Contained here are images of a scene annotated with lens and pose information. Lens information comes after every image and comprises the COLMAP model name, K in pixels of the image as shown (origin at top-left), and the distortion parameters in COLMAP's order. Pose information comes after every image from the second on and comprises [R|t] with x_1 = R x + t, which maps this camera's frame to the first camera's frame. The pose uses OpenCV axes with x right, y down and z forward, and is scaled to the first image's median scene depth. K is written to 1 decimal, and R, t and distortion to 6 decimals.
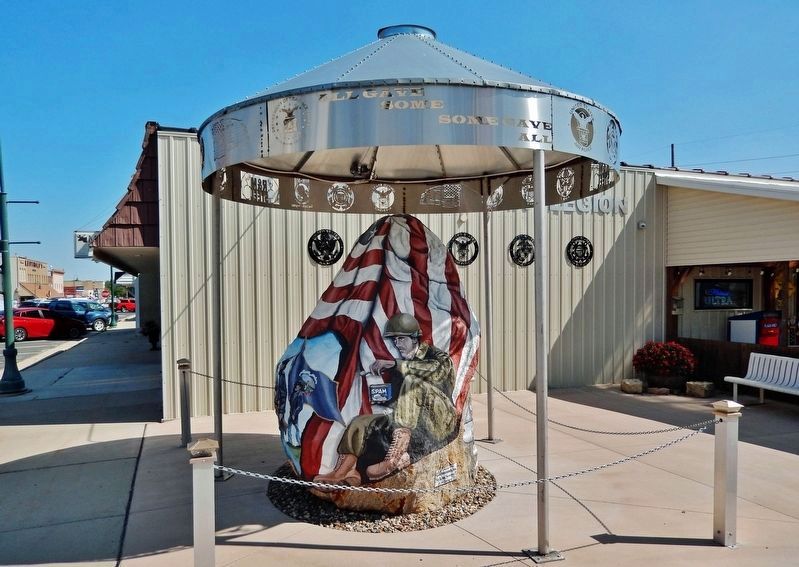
lens RADIAL K [[599.4, 0, 398.0], [0, 599.4, 313.4], [0, 0, 1]] dist [-0.007279, -0.002278]
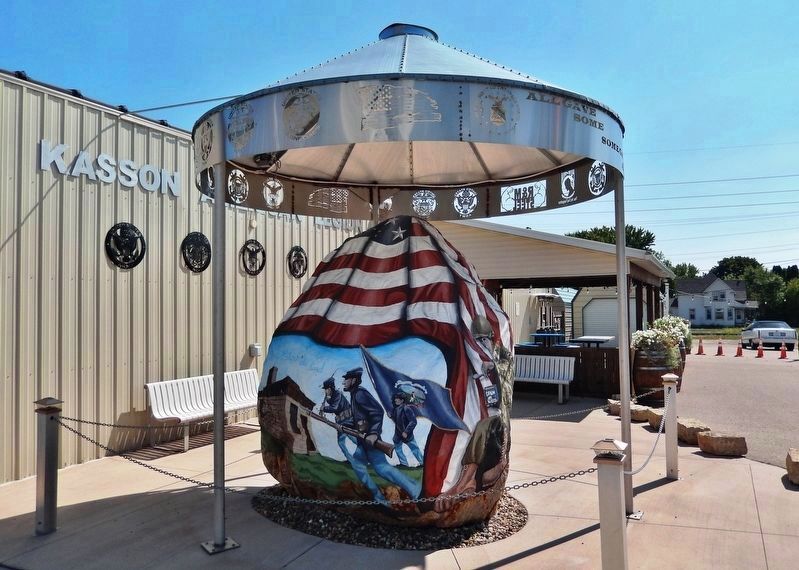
lens RADIAL K [[644.3, 0, 399.5], [0, 644.3, 285.0], [0, 0, 1]] dist [-0.024232, -0.012135]
pose [[0.719665, 0.023935, 0.693909, -0.648928], [0.034380, 0.996951, -0.070044, 0.015736], [-0.693470, 0.074265, 0.716648, 0.244203]]
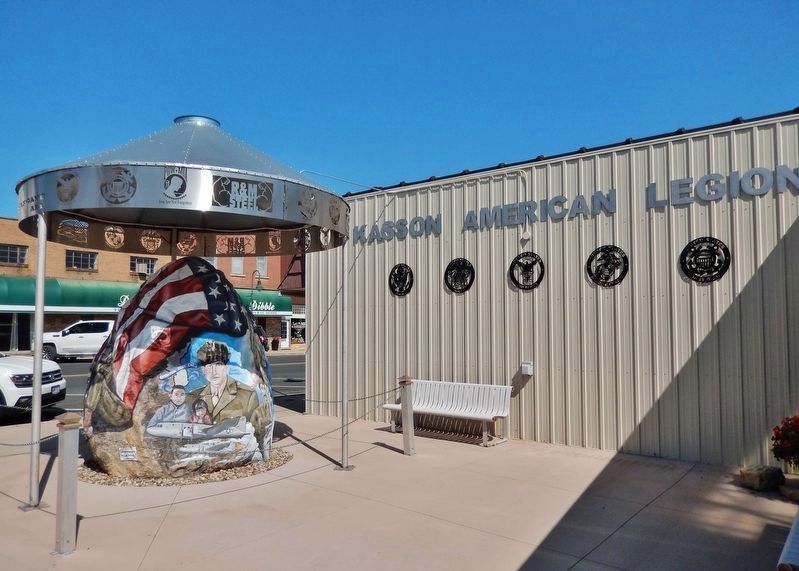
lens RADIAL K [[579.3, 0, 387.2], [0, 579.3, 299.9], [0, 0, 1]] dist [-0.003681, -0.001586]
pose [[0.511539, -0.032664, -0.858639, 1.155428], [-0.039962, 0.997292, -0.061746, -0.009730], [0.858330, 0.065899, 0.508848, 0.646287]]
